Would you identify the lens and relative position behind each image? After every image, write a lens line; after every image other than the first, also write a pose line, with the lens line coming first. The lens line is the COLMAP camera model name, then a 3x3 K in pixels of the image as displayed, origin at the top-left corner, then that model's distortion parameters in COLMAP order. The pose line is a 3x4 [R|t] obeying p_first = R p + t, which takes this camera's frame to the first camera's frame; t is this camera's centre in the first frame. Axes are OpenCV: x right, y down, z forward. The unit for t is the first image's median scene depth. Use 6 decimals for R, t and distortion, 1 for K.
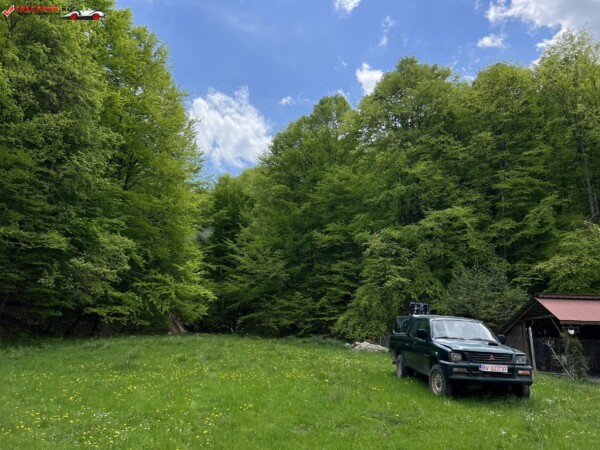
lens RADIAL K [[450.3, 0, 300.0], [0, 450.3, 225.0], [0, 0, 1]] dist [-0.002165, -0.001727]
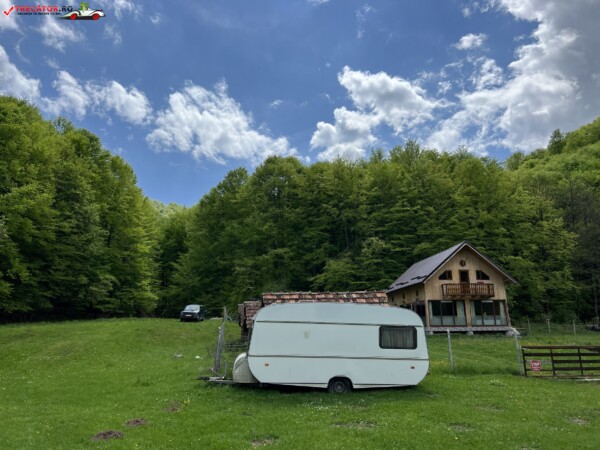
lens RADIAL K [[454.7, 0, 300.0], [0, 454.7, 225.0], [0, 0, 1]] dist [0.020699, -0.008547]
pose [[0.998958, -0.029728, 0.034622, 0.341444], [0.029234, 0.999465, 0.014675, -0.156551], [-0.035040, -0.013648, 0.999293, -0.920597]]
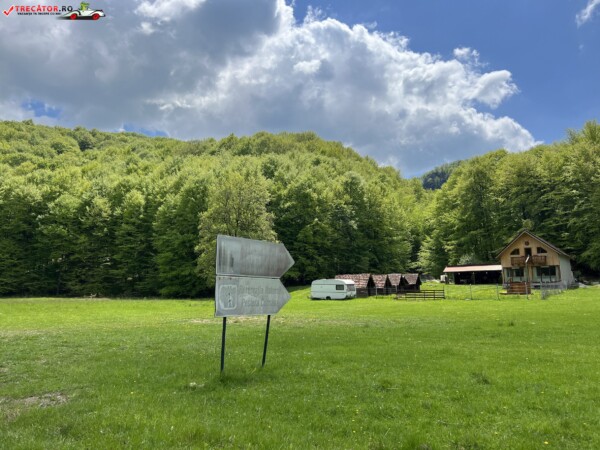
lens RADIAL K [[454.7, 0, 300.0], [0, 454.7, 225.0], [0, 0, 1]] dist [0.020699, -0.008547]
pose [[0.757268, -0.140900, -0.637724, 1.185236], [0.193827, 0.980944, 0.013430, -0.289411], [0.623679, -0.133778, 0.770148, -1.665772]]
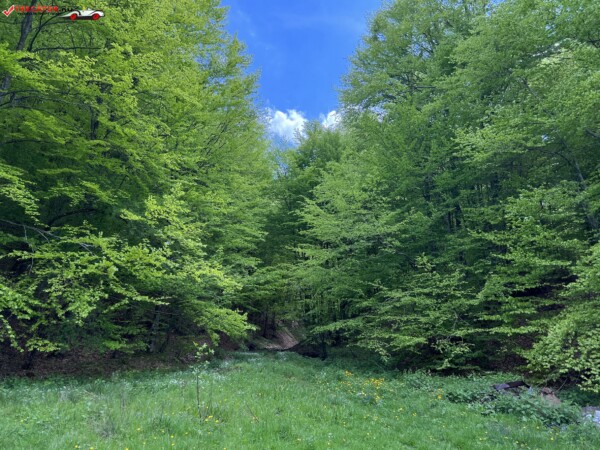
lens RADIAL K [[454.7, 0, 300.0], [0, 454.7, 225.0], [0, 0, 1]] dist [0.020699, -0.008547]
pose [[0.952059, -0.081880, -0.294754, 0.010661], [0.075292, 0.996594, -0.033651, 0.111228], [0.296506, 0.009845, 0.954980, 0.540838]]
